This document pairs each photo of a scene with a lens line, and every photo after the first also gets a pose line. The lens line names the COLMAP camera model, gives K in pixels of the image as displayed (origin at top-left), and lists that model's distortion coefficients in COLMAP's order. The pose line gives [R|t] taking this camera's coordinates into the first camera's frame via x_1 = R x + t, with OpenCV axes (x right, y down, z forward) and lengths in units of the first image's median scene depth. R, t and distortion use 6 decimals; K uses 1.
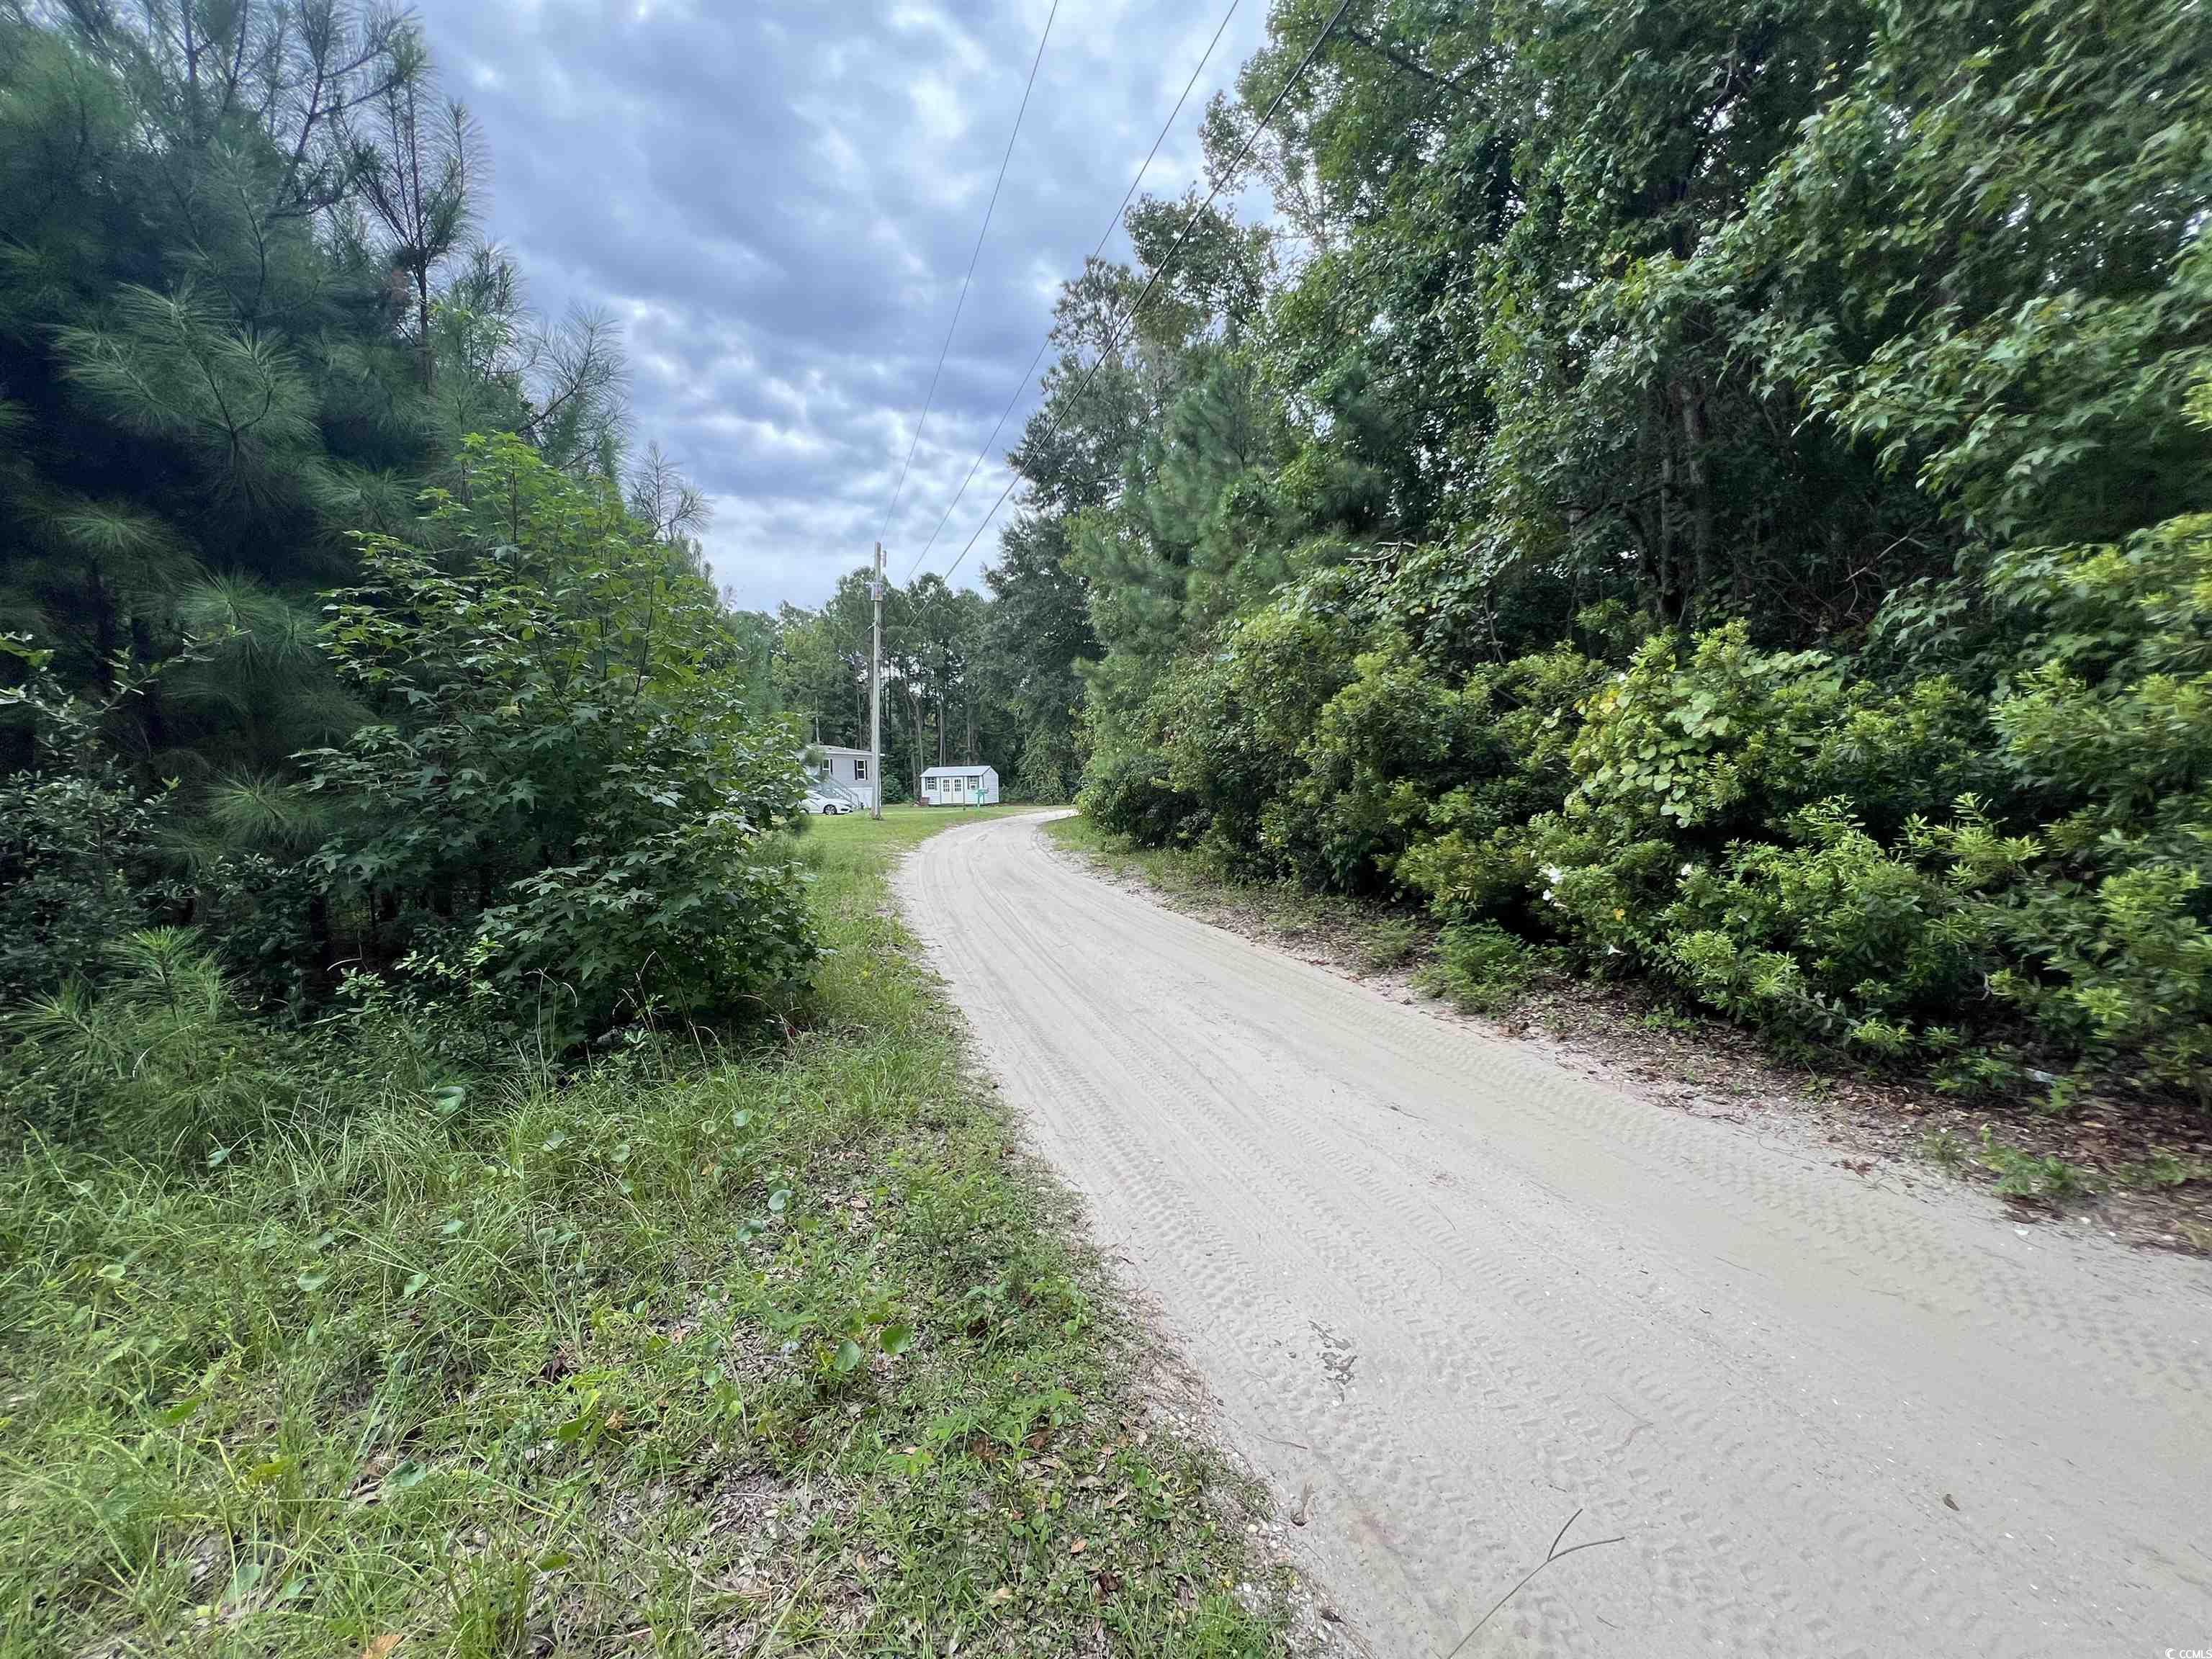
lens RADIAL K [[887.8, 0, 1103.3], [0, 887.8, 823.2], [0, 0, 1]] dist [-0.007338, 0.000499]
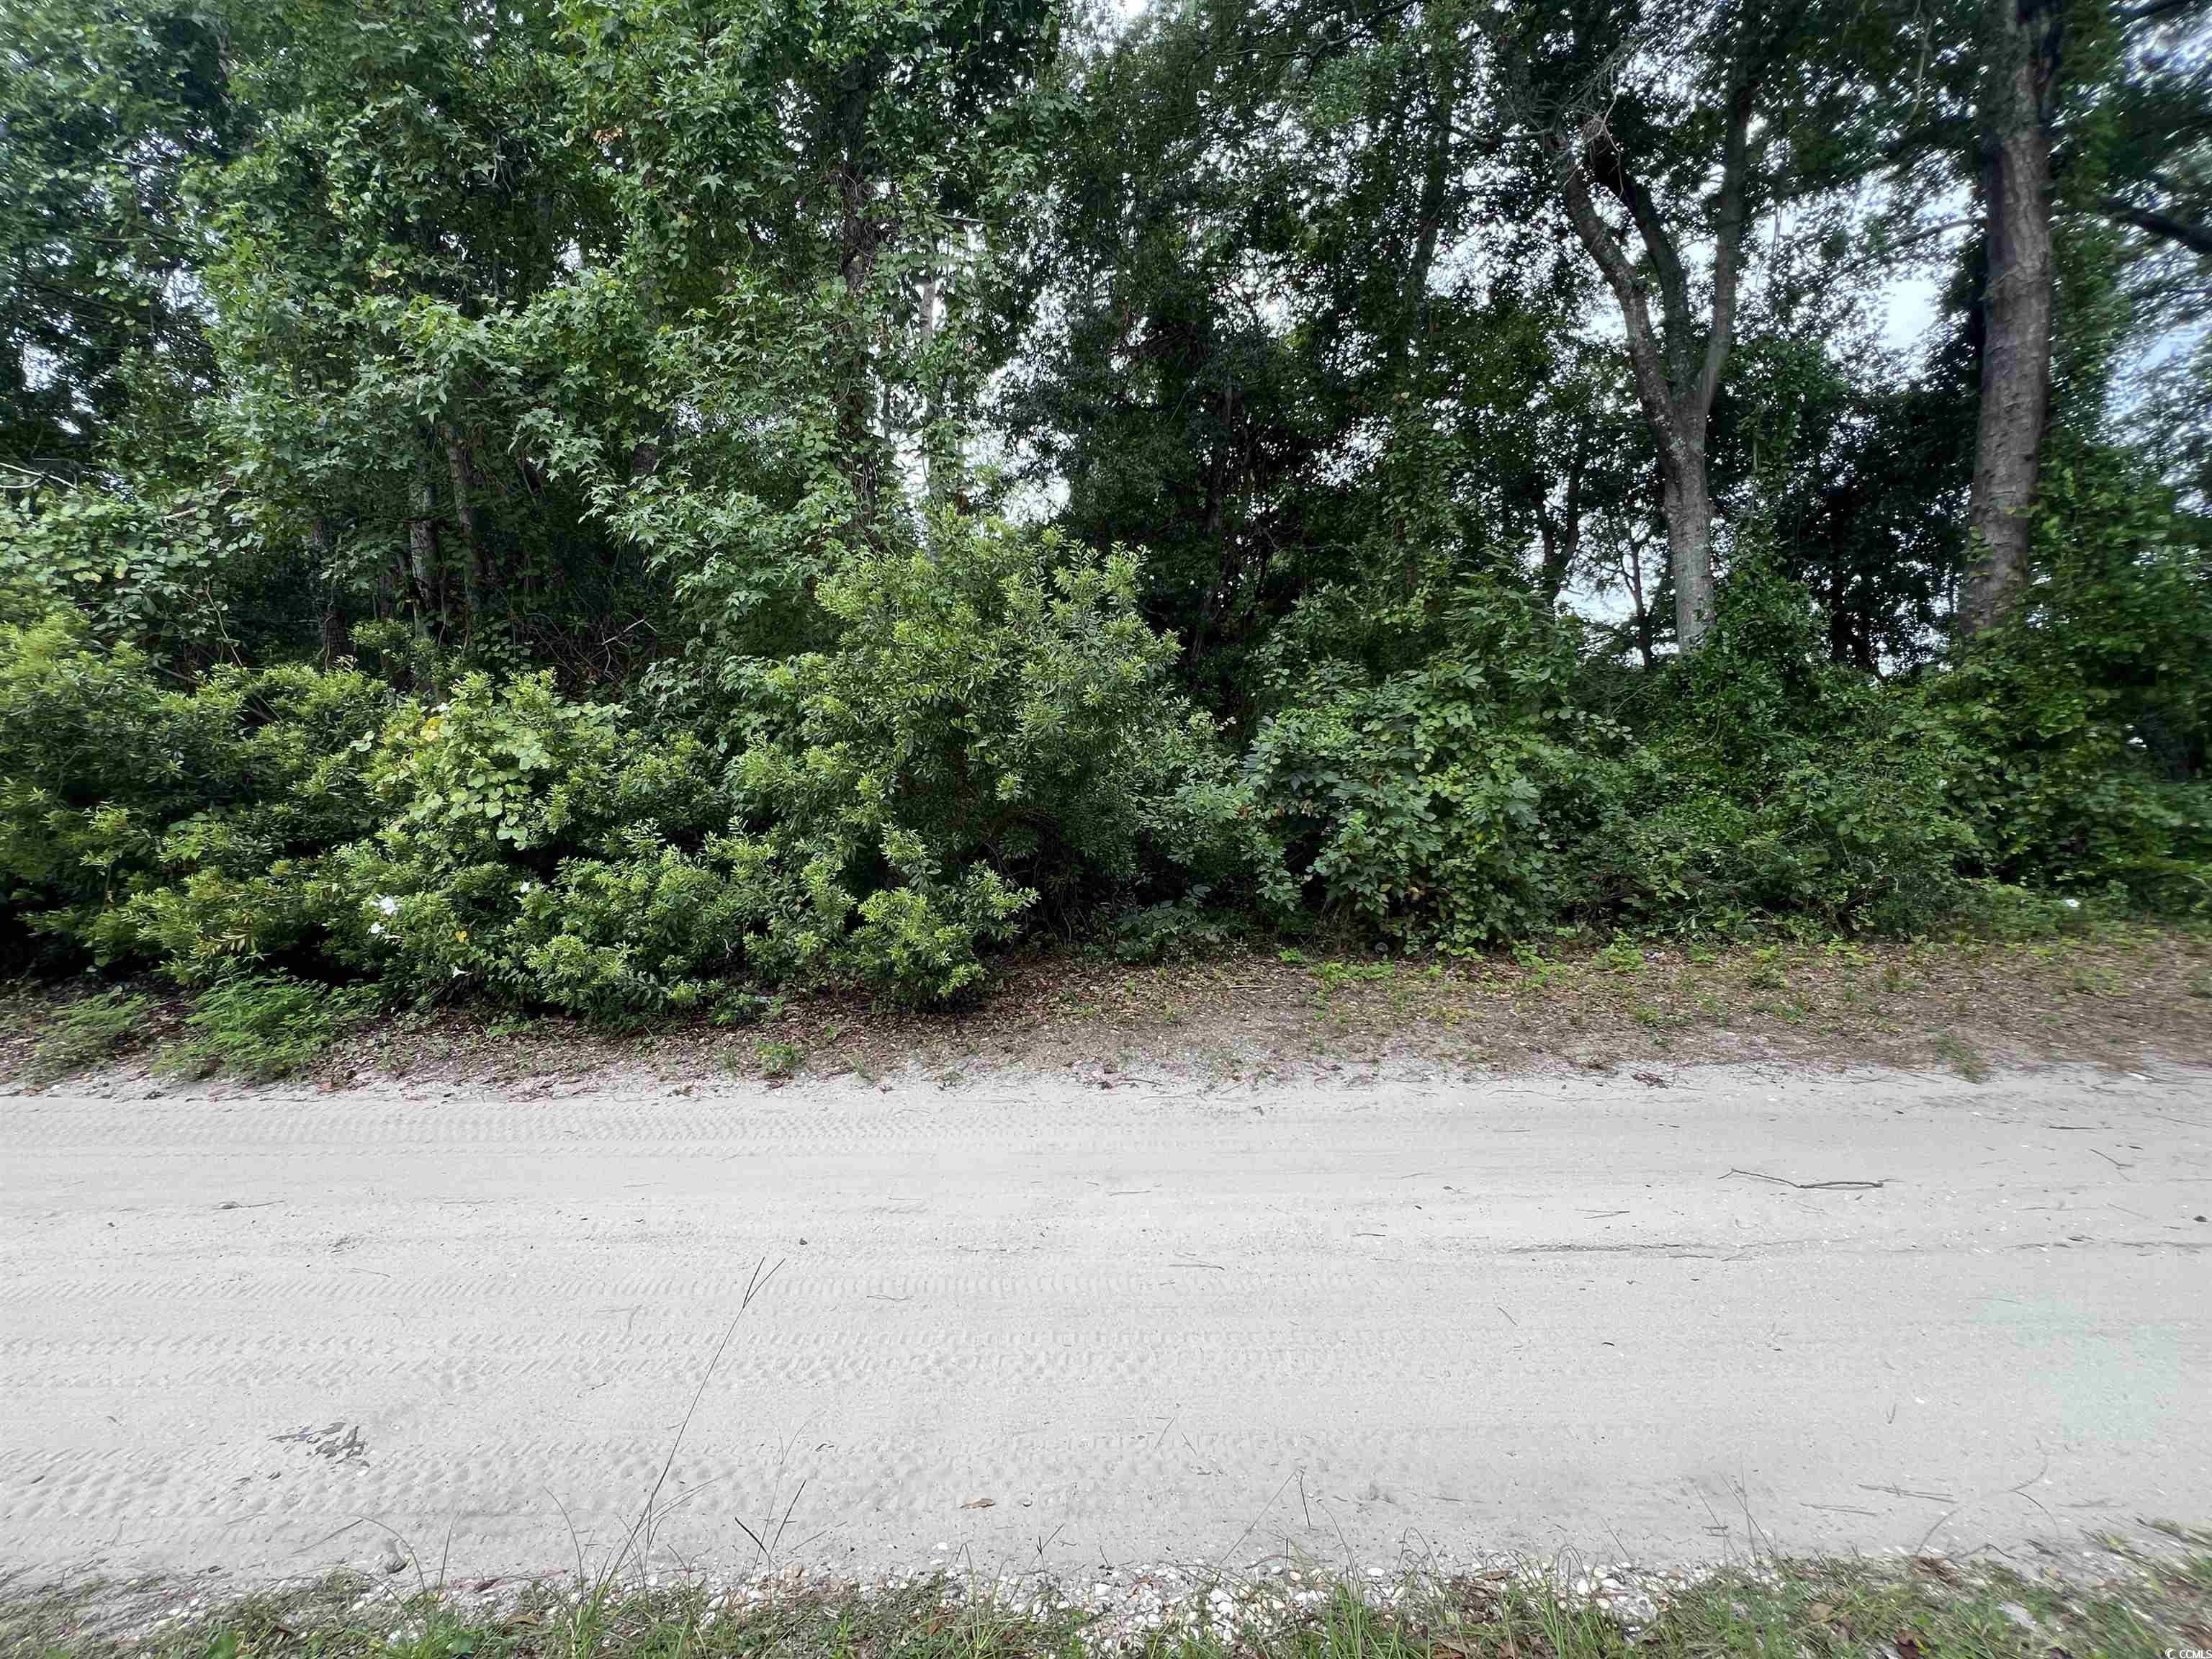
lens RADIAL K [[891.5, 0, 1106.2], [0, 891.5, 819.1], [0, 0, 1]] dist [0.000472, 0.000438]
pose [[0.289653, -0.015374, 0.957008, -0.192038], [0.044444, 0.999008, 0.002597, -0.003604], [-0.956099, 0.041781, 0.290050, -0.029593]]
